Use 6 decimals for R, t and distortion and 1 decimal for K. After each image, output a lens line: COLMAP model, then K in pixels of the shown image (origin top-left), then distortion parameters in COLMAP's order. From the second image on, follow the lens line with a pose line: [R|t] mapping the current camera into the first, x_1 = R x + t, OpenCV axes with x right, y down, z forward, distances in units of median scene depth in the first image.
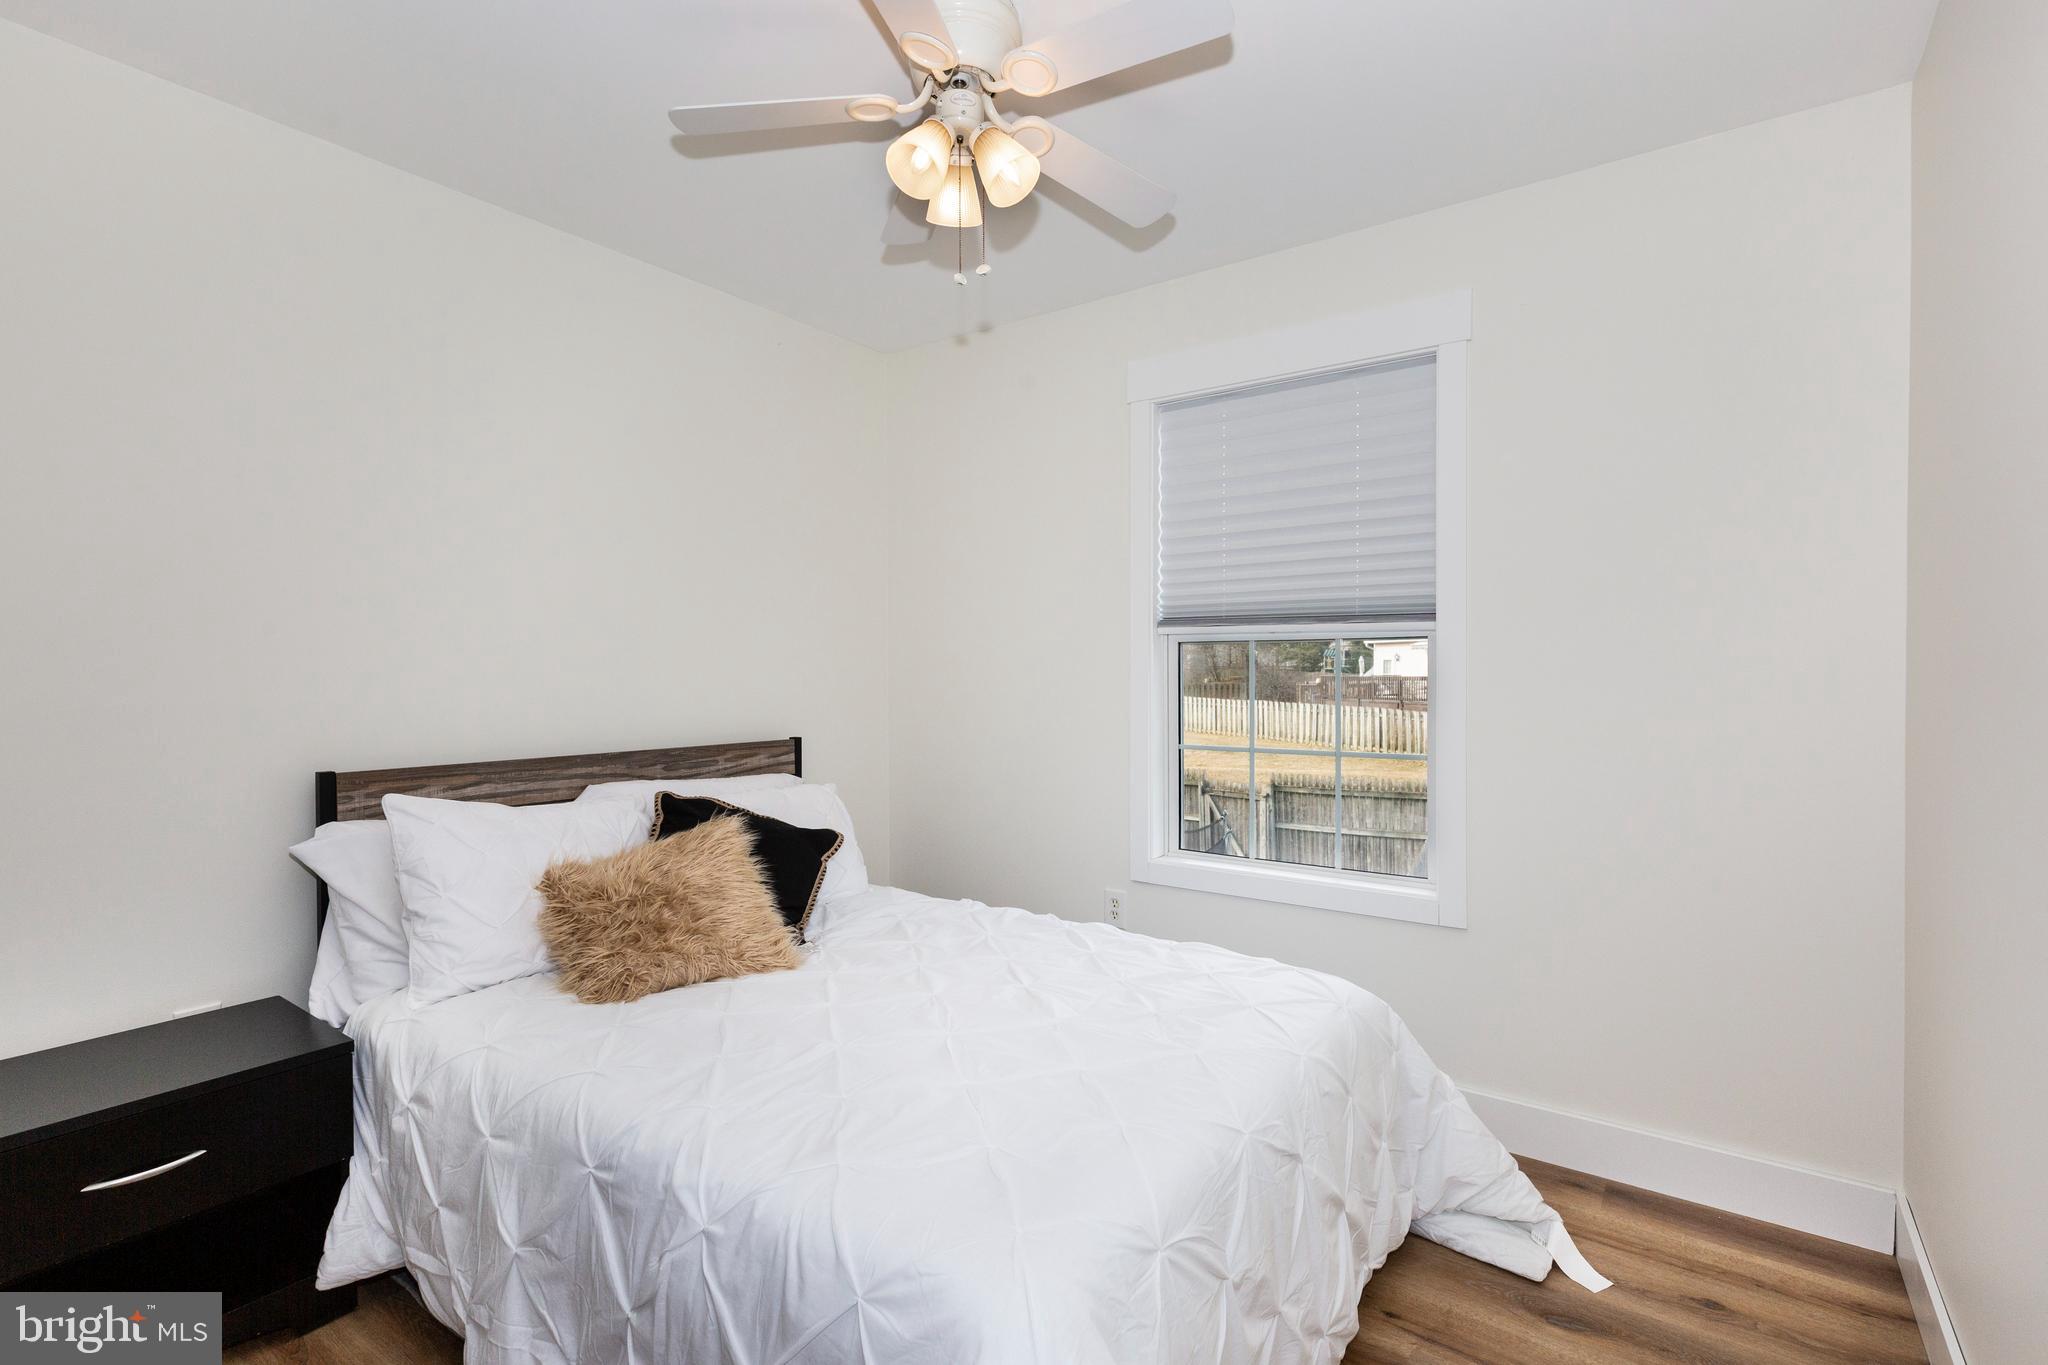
lens RADIAL K [[940.7, 0, 1049.0], [0, 940.7, 683.8], [0, 0, 1]] dist [0.004508, -0.000365]
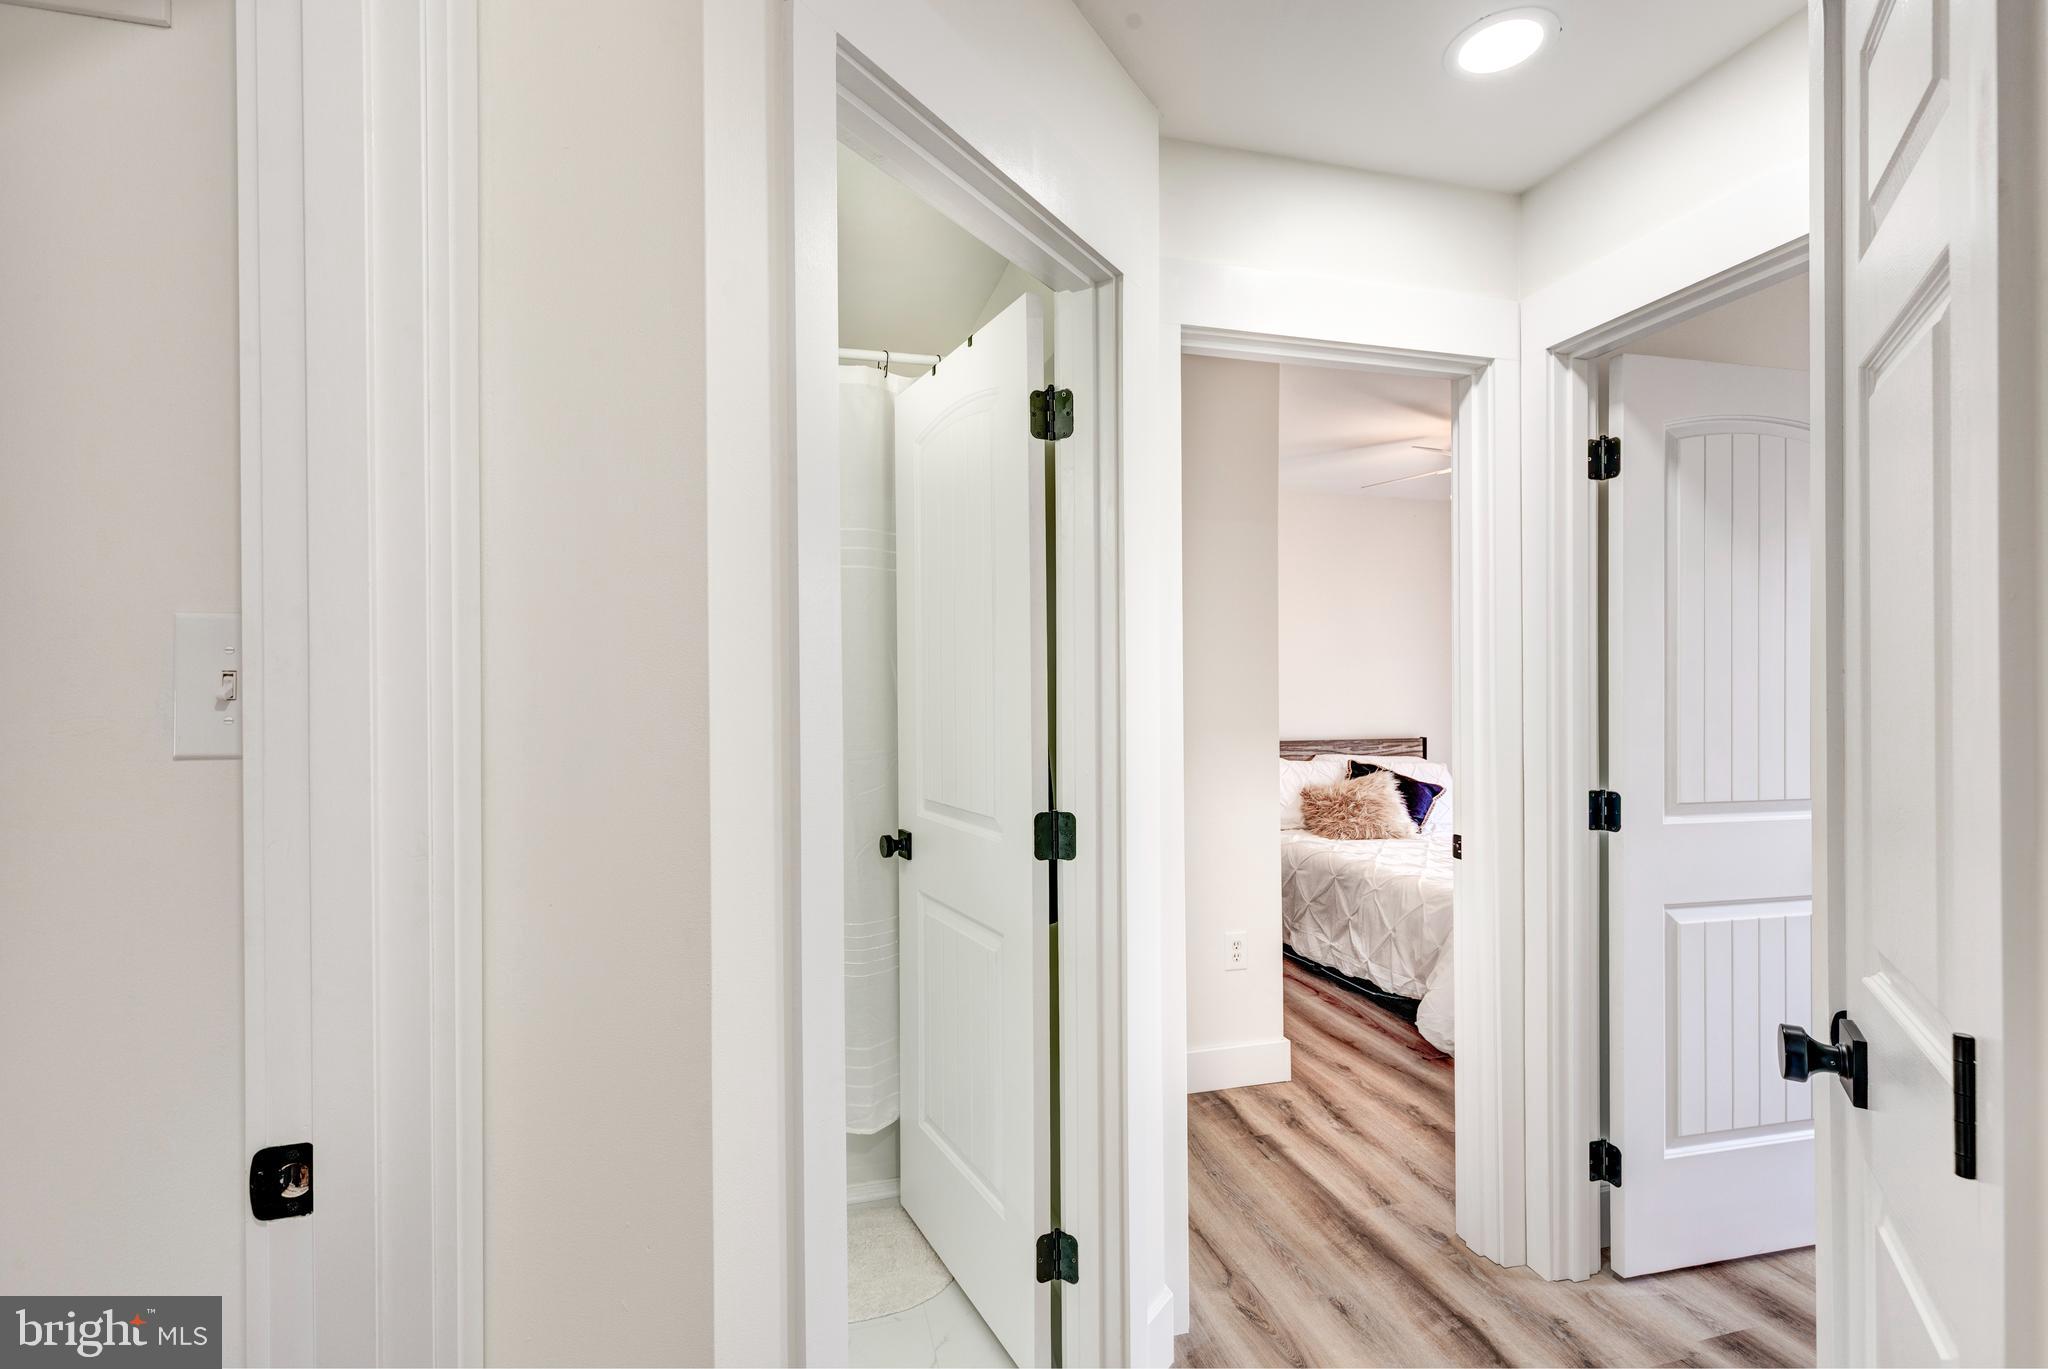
lens RADIAL K [[940.7, 0, 1049.0], [0, 940.7, 685.8], [0, 0, 1]] dist [0.004508, -0.000365]
pose [[0.781689, 0.002645, -0.623663, 0.359993], [-0.011065, 0.999892, -0.009628, -0.017197], [0.623570, 0.014427, 0.781634, -1.041304]]
